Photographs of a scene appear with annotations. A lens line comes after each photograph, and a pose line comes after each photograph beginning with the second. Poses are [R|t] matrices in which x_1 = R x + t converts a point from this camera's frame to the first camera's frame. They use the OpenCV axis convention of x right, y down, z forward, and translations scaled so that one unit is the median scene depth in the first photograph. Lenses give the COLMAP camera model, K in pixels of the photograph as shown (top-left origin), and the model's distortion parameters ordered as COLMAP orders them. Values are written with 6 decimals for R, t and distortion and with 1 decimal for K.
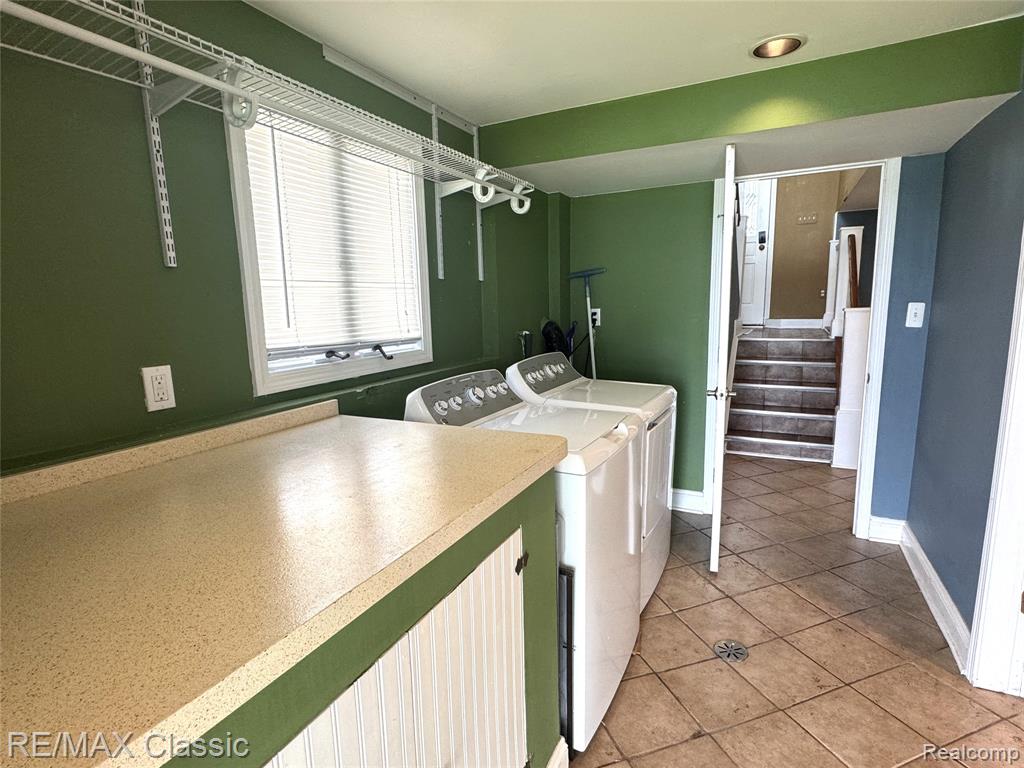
lens RADIAL K [[520.4, 0, 509.3], [0, 520.4, 384.2], [0, 0, 1]] dist [-0.000484, -0.000387]
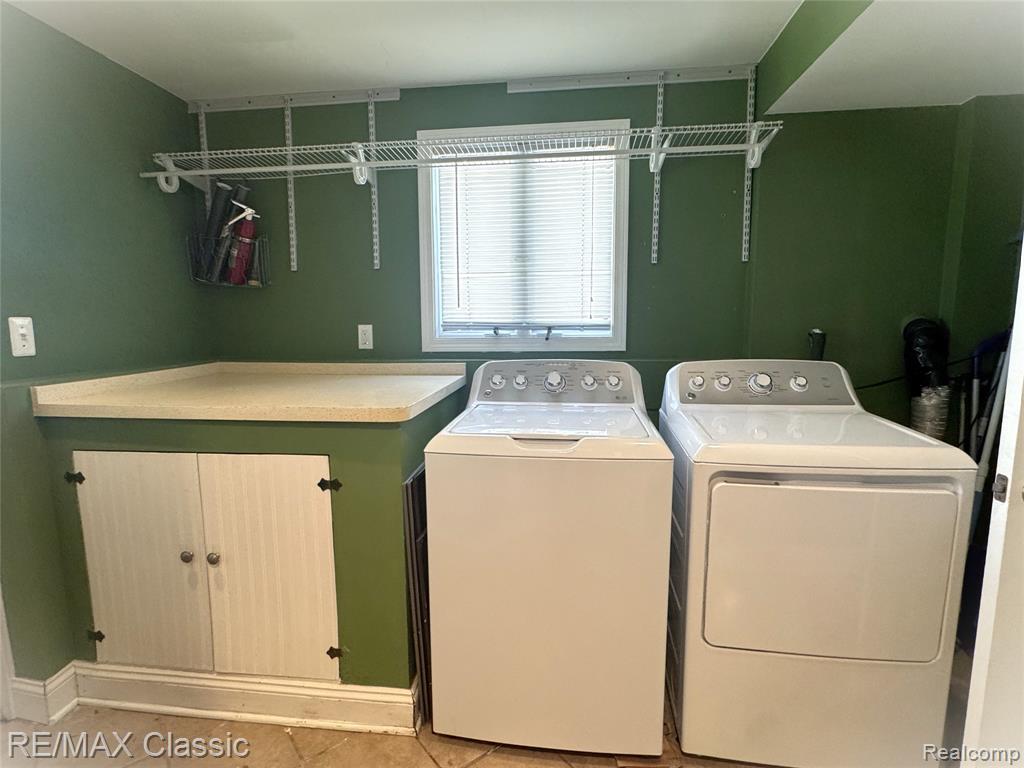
lens RADIAL K [[520.4, 0, 512.4], [0, 520.4, 382.8], [0, 0, 1]] dist [-0.000484, -0.000387]
pose [[0.352228, 0.147993, -0.924139, 0.809426], [-0.145879, 0.984032, 0.101984, -0.063491], [0.924475, 0.098891, 0.368193, 0.553830]]
